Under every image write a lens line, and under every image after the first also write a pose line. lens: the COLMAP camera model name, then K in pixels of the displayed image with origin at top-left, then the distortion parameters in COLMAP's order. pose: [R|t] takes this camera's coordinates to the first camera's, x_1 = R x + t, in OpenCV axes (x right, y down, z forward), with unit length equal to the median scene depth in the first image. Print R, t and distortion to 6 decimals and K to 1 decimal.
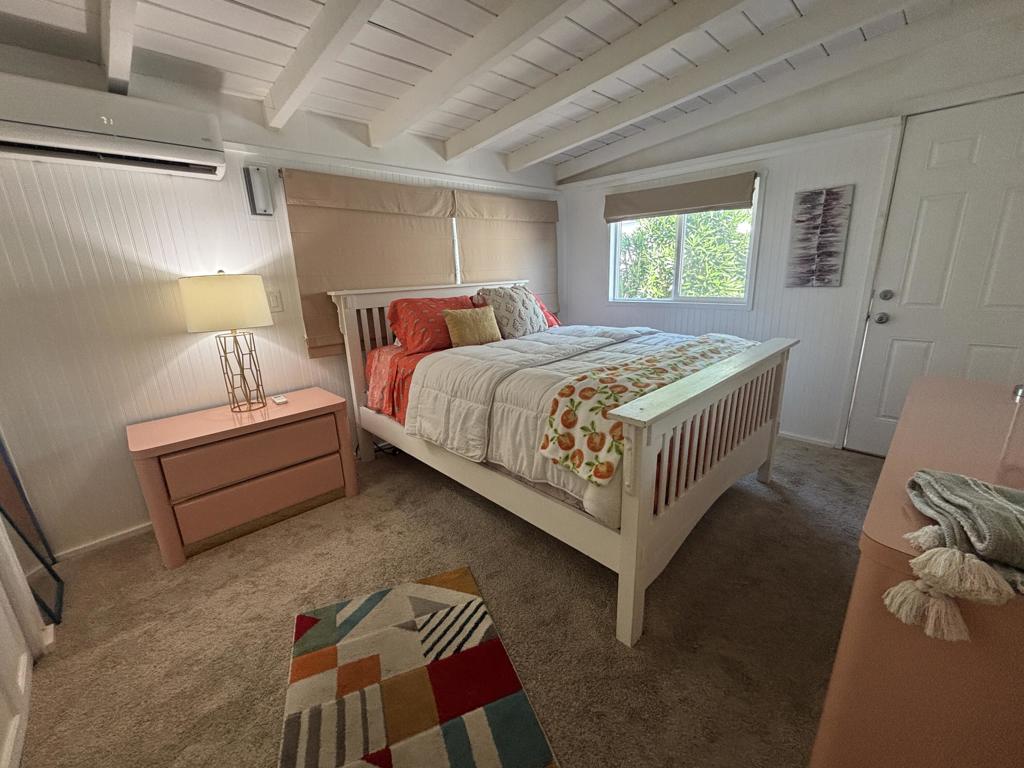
lens RADIAL K [[413.5, 0, 512.3], [0, 413.5, 383.4], [0, 0, 1]] dist [0.001853, 0.000041]
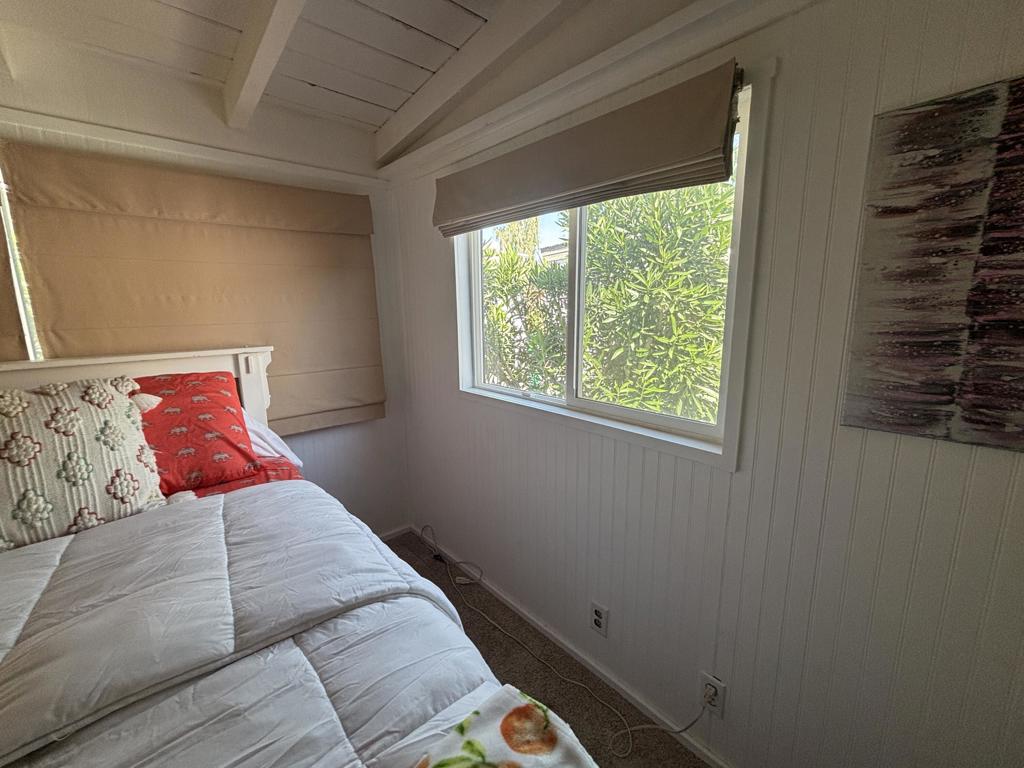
lens RADIAL K [[413.5, 0, 511.4], [0, 413.5, 381.1], [0, 0, 1]] dist [0.001853, 0.000041]
pose [[0.998853, 0.032600, -0.035076, 0.443373], [-0.035449, 0.995839, -0.083948, -0.240625], [0.032193, 0.085095, 0.995853, 0.714126]]
